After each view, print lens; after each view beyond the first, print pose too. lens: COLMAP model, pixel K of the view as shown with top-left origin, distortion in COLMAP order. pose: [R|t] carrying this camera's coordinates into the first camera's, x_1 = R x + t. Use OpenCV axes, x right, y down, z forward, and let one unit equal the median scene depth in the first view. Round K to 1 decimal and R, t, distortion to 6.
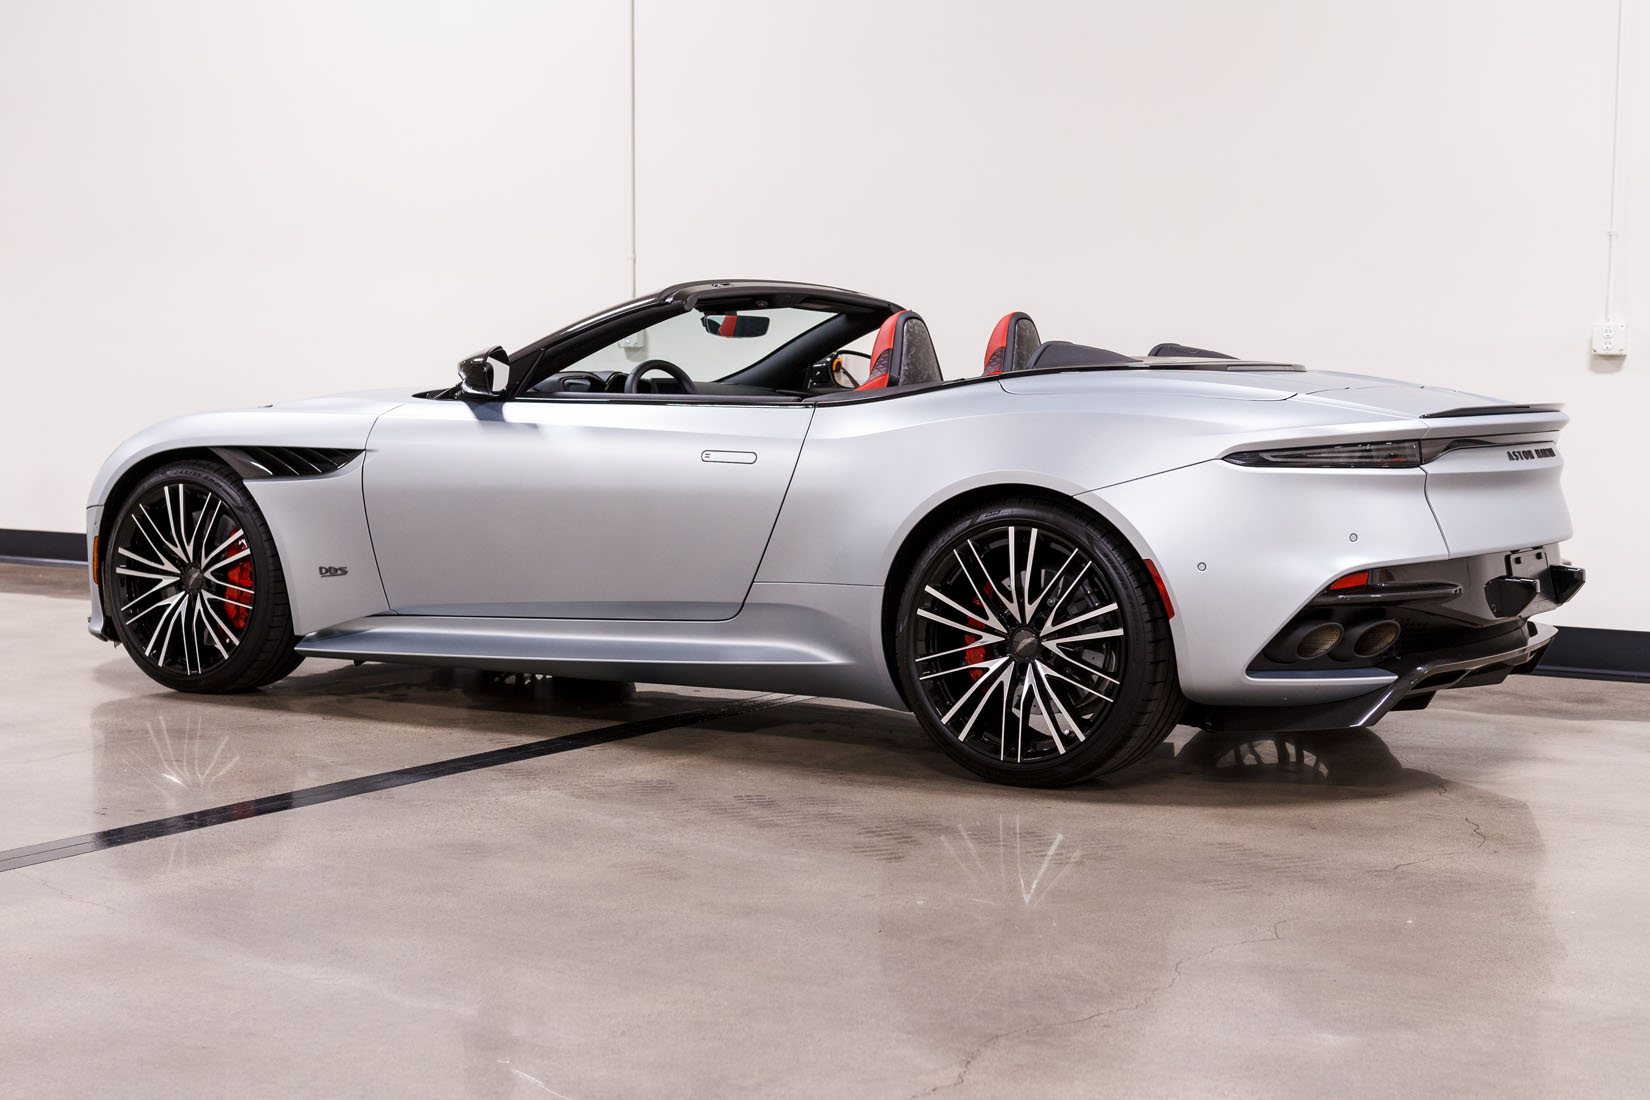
lens RADIAL K [[2574.6, 0, 825.0], [0, 2574.6, 550.0], [0, 0, 1]] dist [-0.014799, -0.019991]
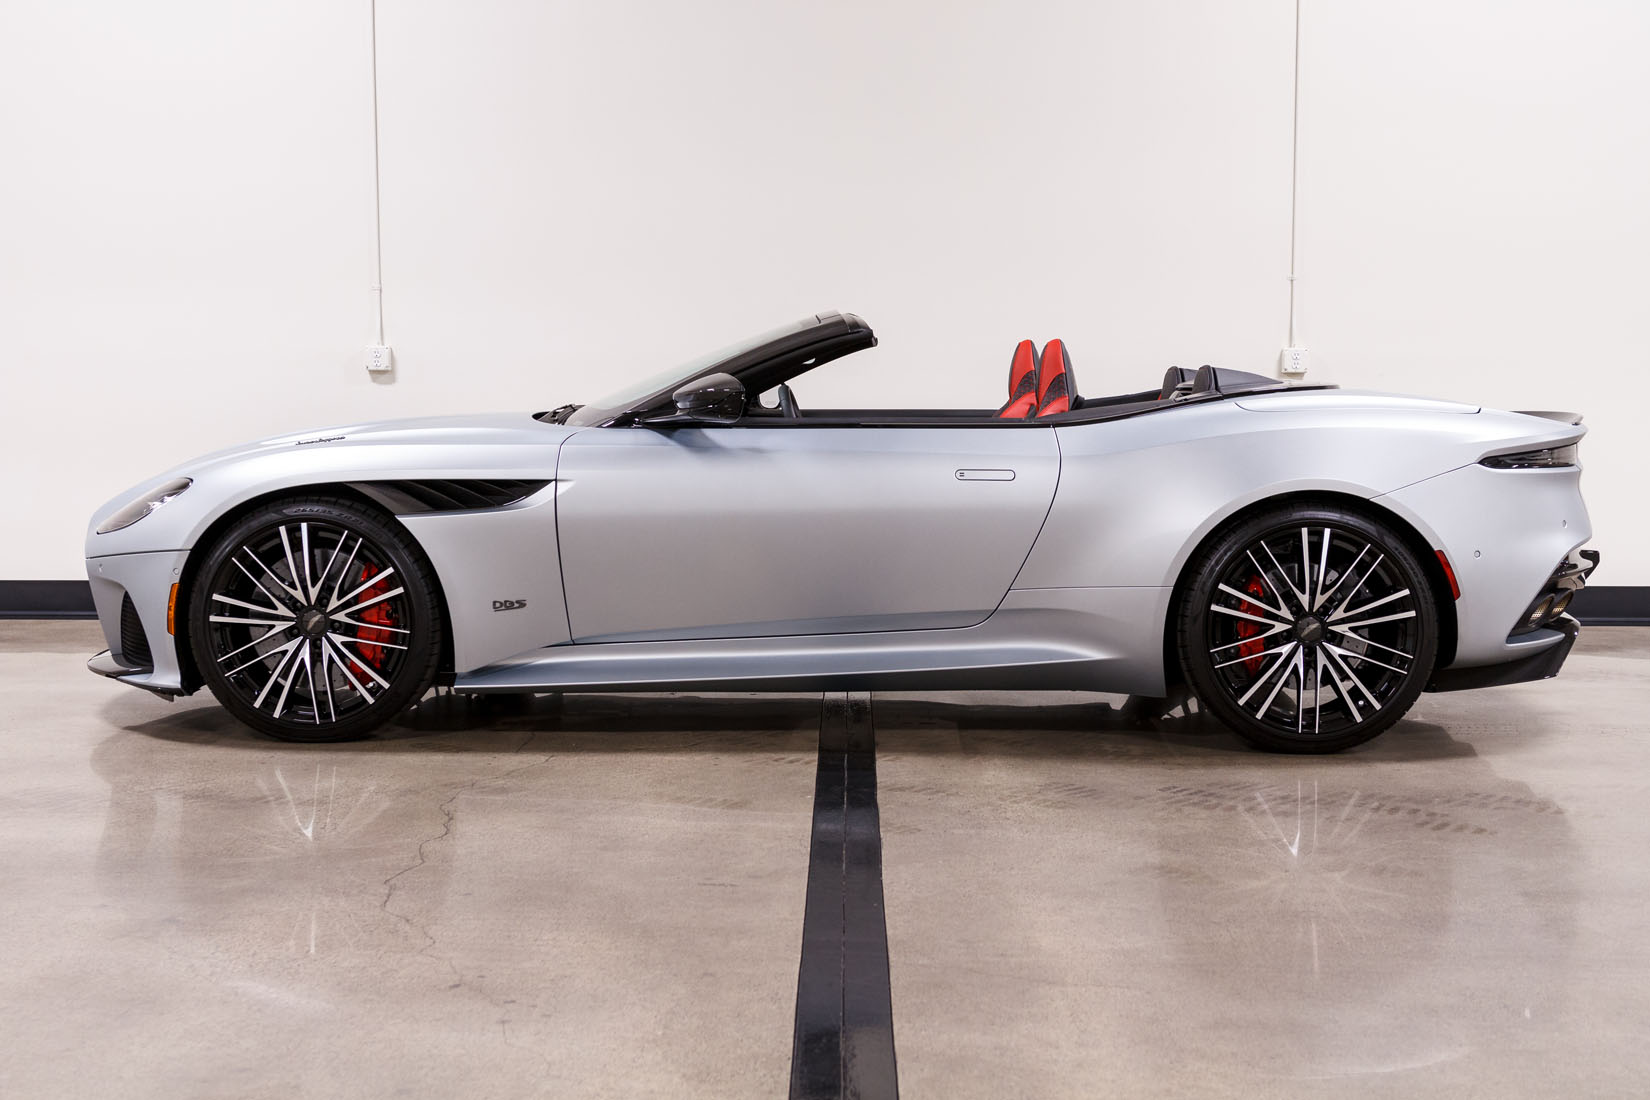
lens RADIAL K [[2051.8, 0, 819.9], [0, 2051.8, 517.9], [0, 0, 1]] dist [-0.009077, 0.005140]
pose [[0.871042, -0.043208, 0.489304, -0.476403], [0.045707, 0.998931, 0.006845, -0.025087], [-0.489077, 0.016402, 0.872086, 0.264903]]
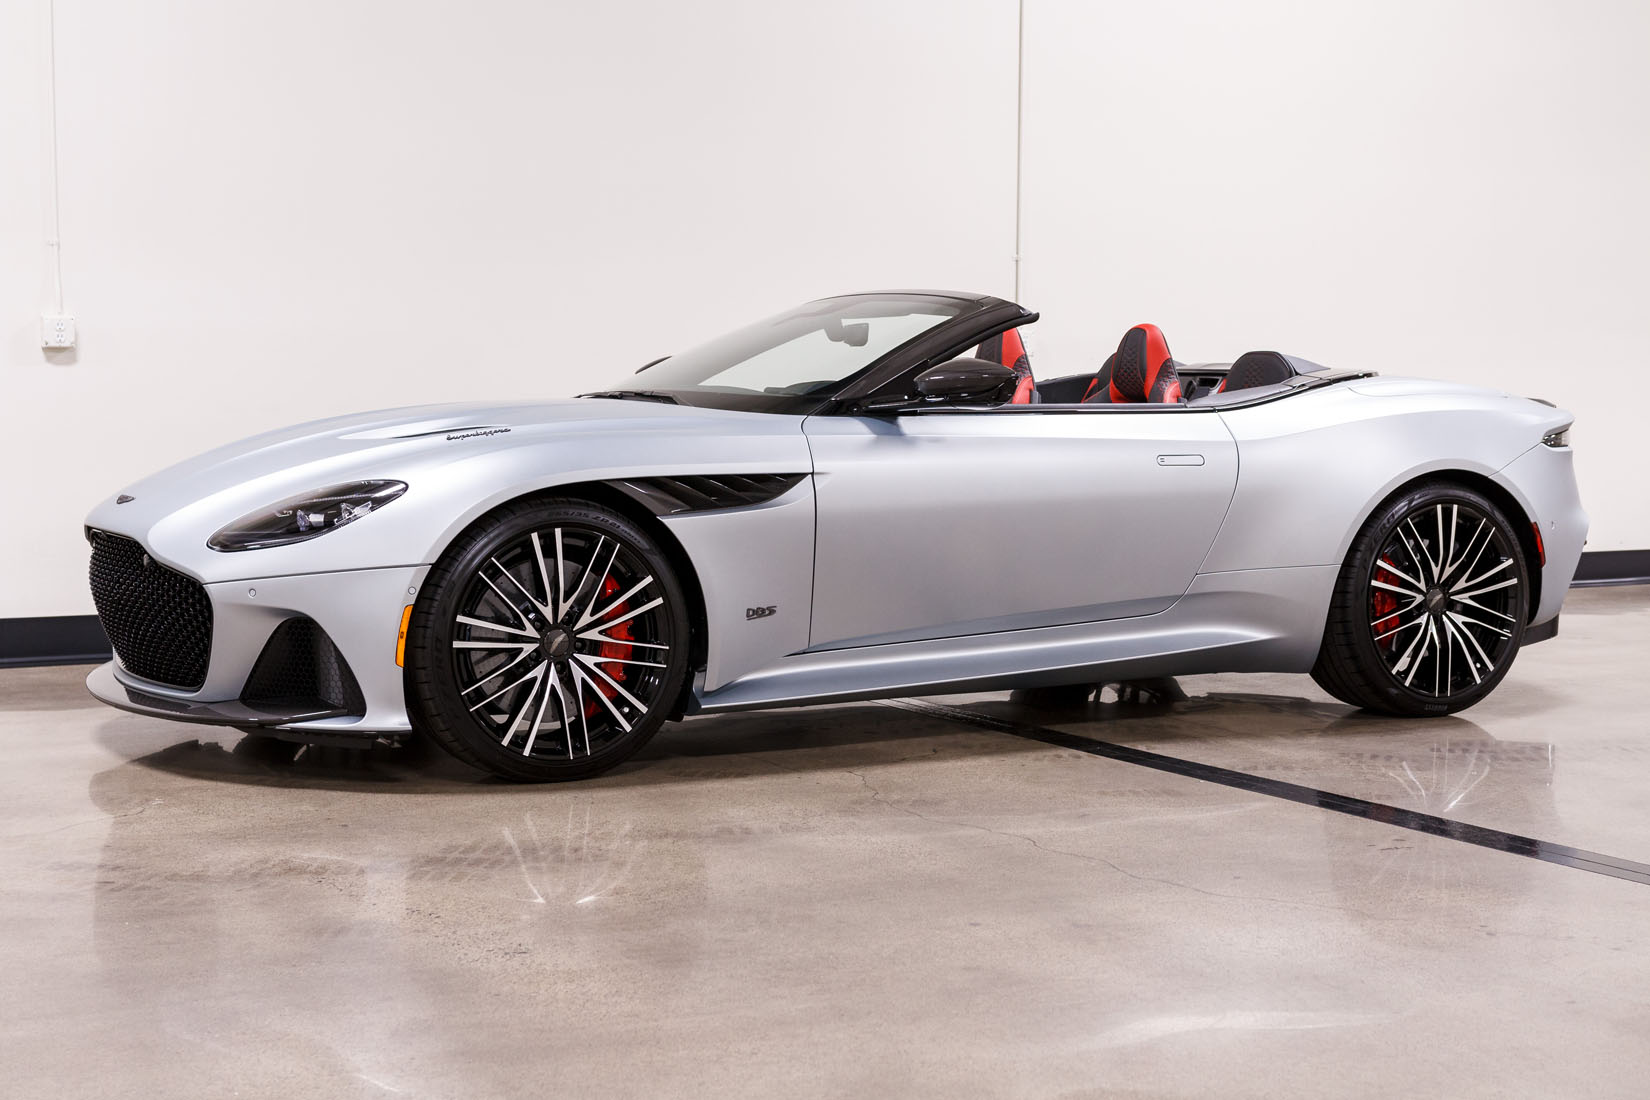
lens RADIAL K [[2574.6, 0, 825.0], [0, 2574.6, 550.0], [0, 0, 1]] dist [-0.014799, -0.019991]
pose [[0.503245, -0.072255, 0.861118, -0.959213], [0.065151, 0.996834, 0.045568, -0.052992], [-0.861685, 0.033170, 0.506359, 0.538762]]
